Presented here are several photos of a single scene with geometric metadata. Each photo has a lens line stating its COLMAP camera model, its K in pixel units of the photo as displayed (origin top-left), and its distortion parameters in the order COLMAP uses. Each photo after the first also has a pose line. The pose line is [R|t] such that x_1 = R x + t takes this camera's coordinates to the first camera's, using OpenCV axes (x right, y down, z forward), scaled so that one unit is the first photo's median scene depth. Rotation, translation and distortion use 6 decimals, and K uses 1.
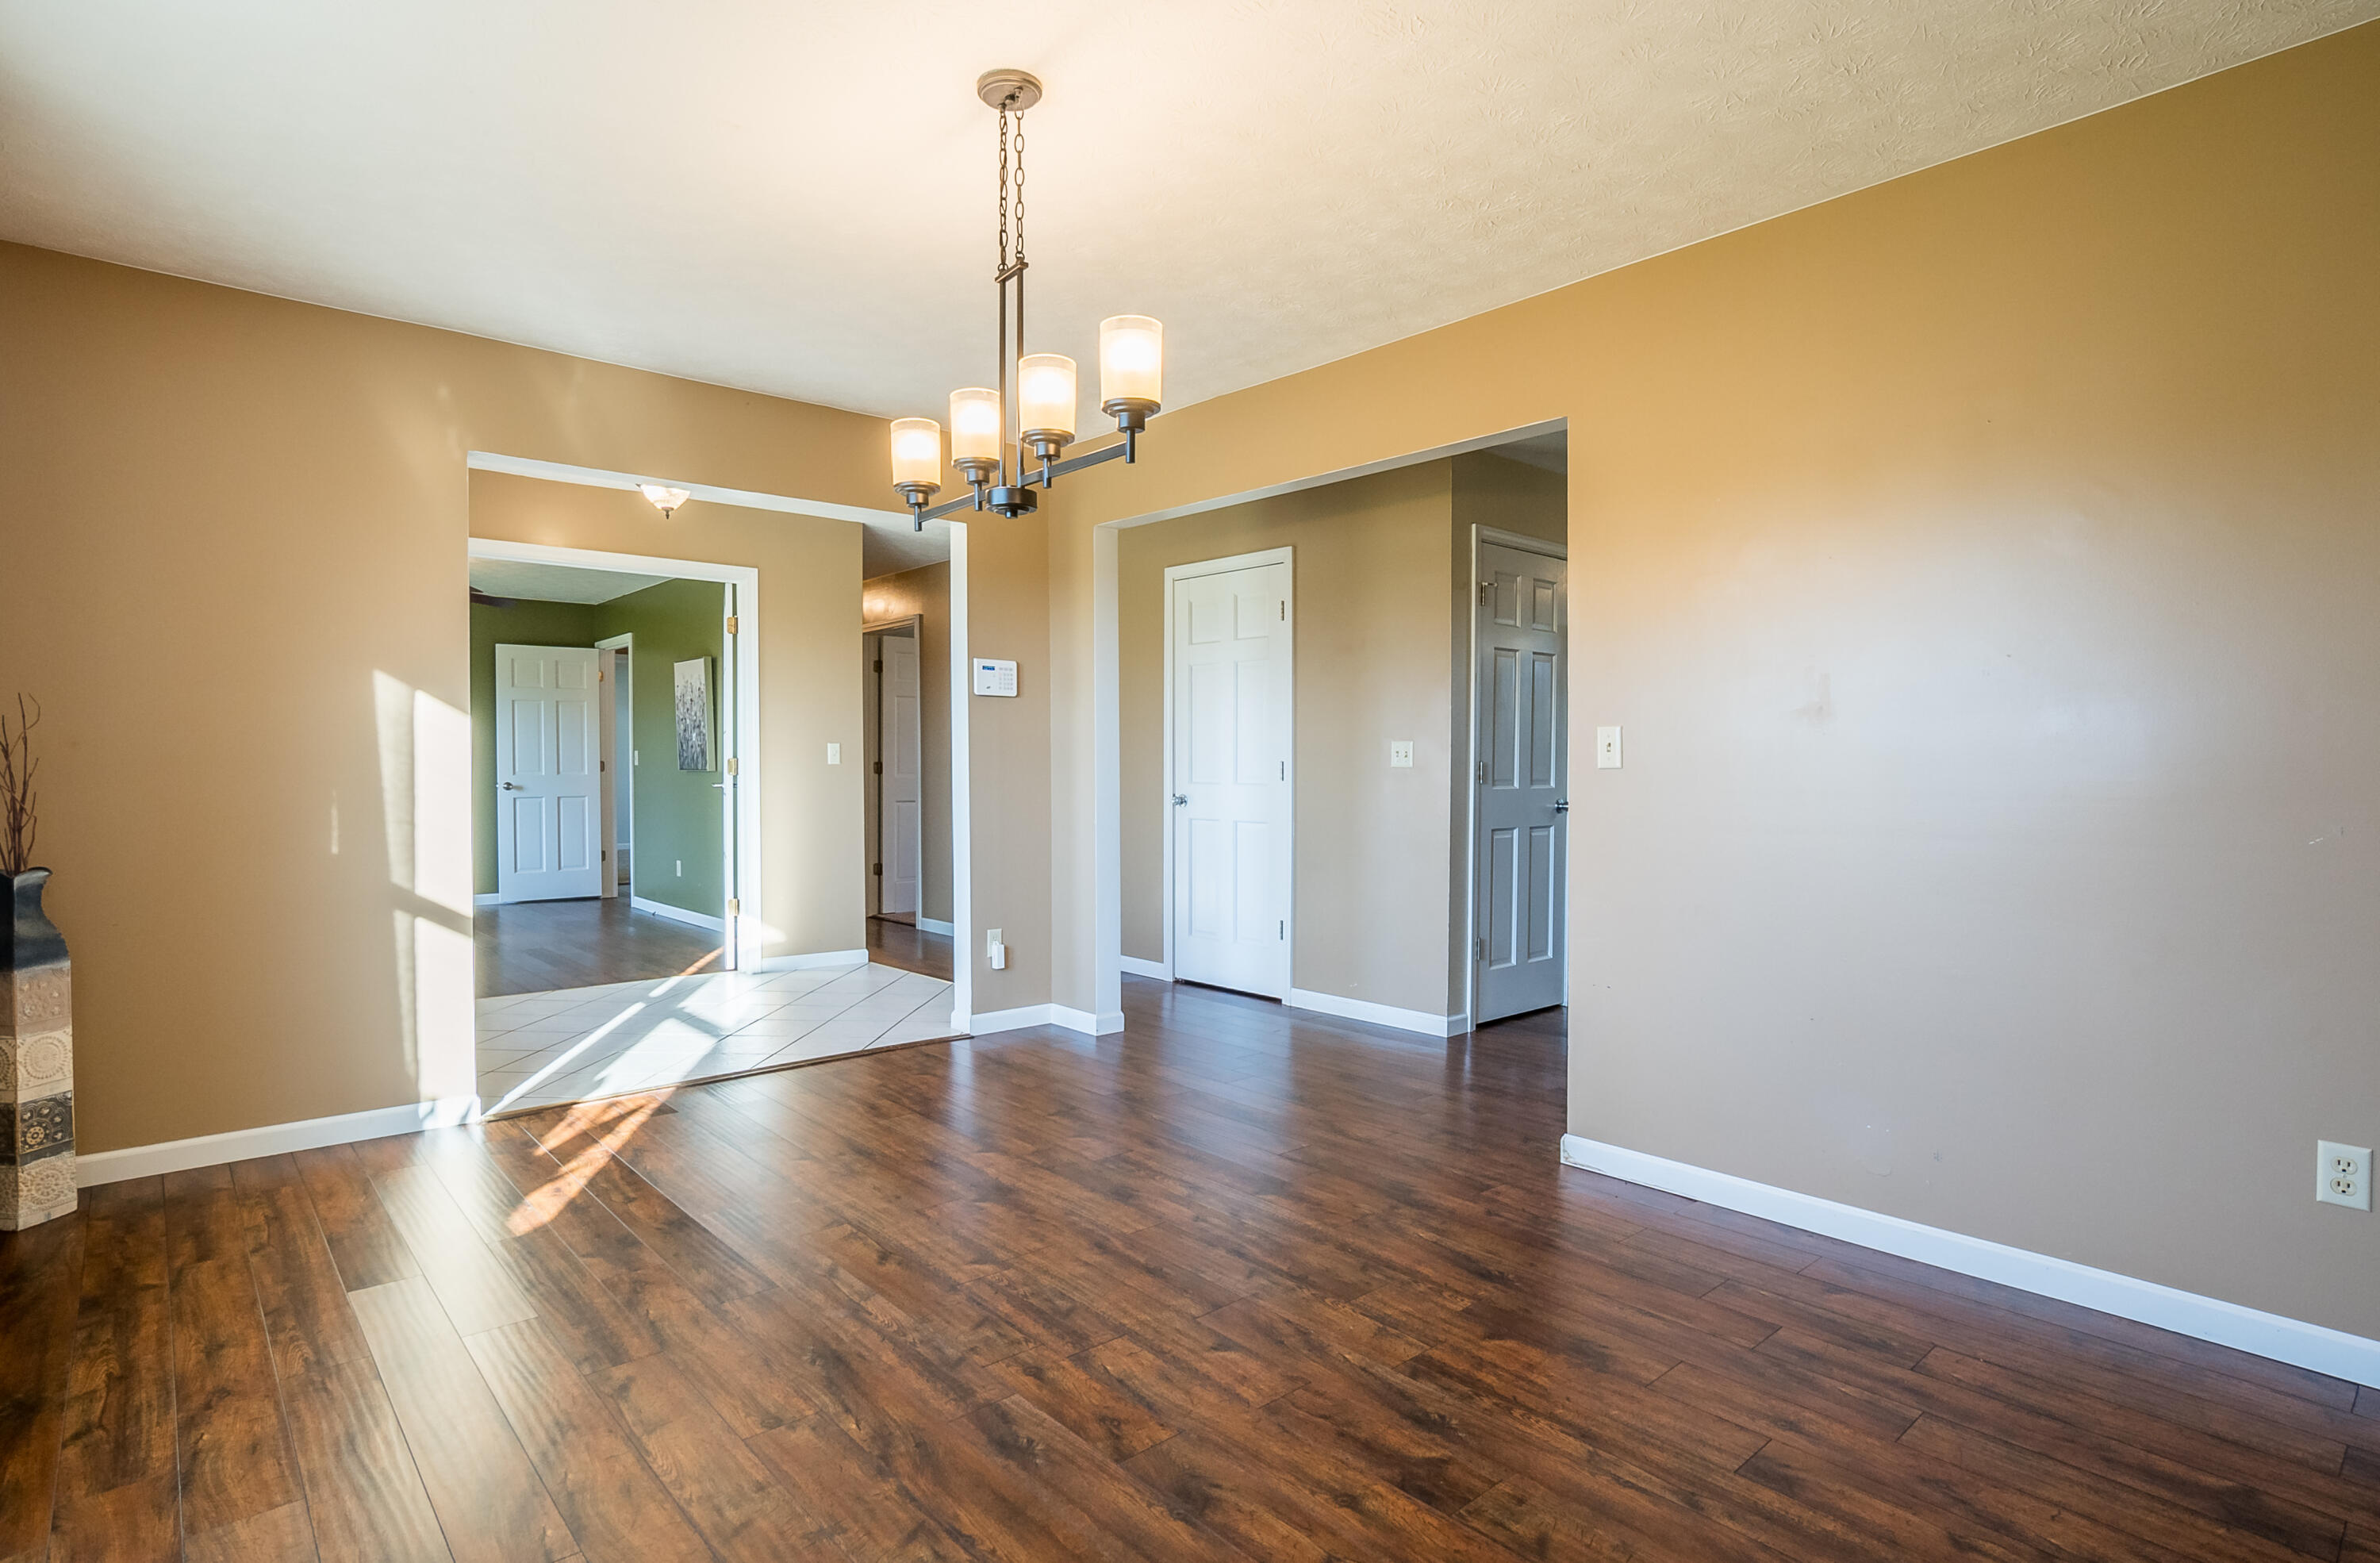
lens RADIAL K [[1200.8, 0, 1190.4], [0, 1200.8, 783.5], [0, 0, 1]] dist [-0.006380, 0.005823]
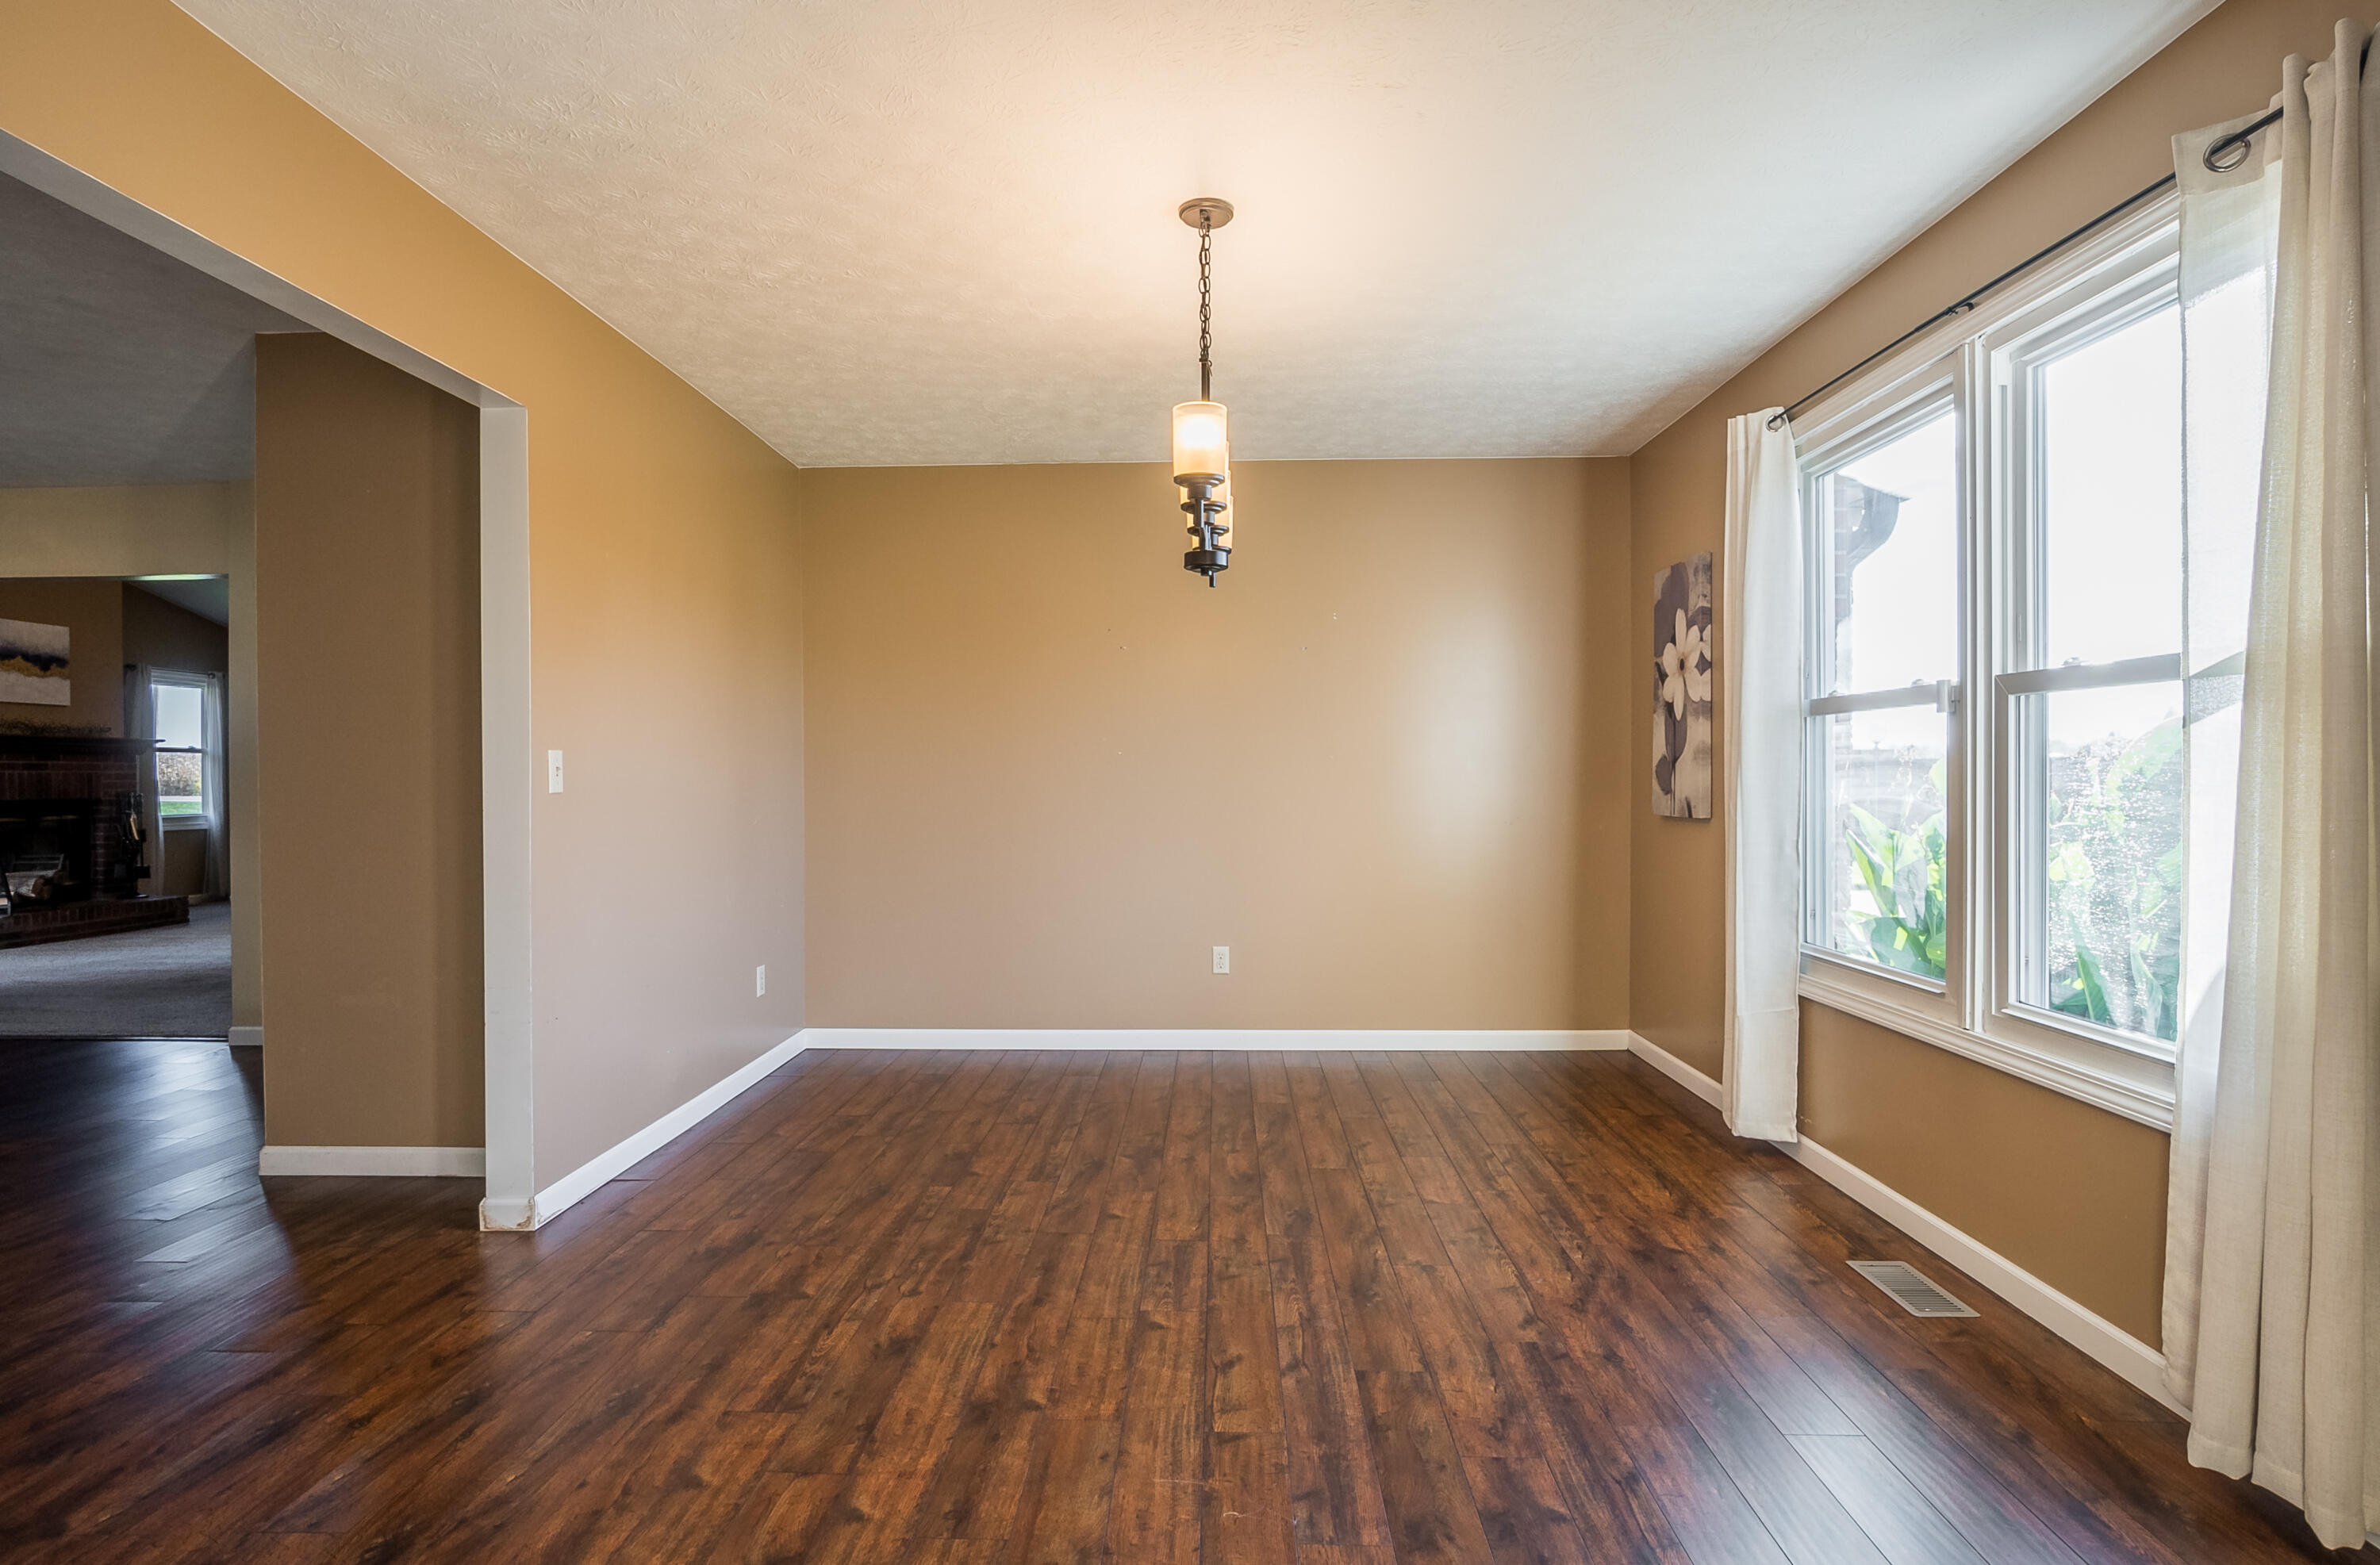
lens RADIAL K [[1200.6, 0, 1195.6], [0, 1200.6, 783.7], [0, 0, 1]] dist [-0.006380, 0.005823]
pose [[-0.728356, 0.002440, 0.685194, -0.938742], [0.015683, 0.999791, 0.013111, -0.025984], [-0.685019, 0.020296, -0.728242, 1.865774]]
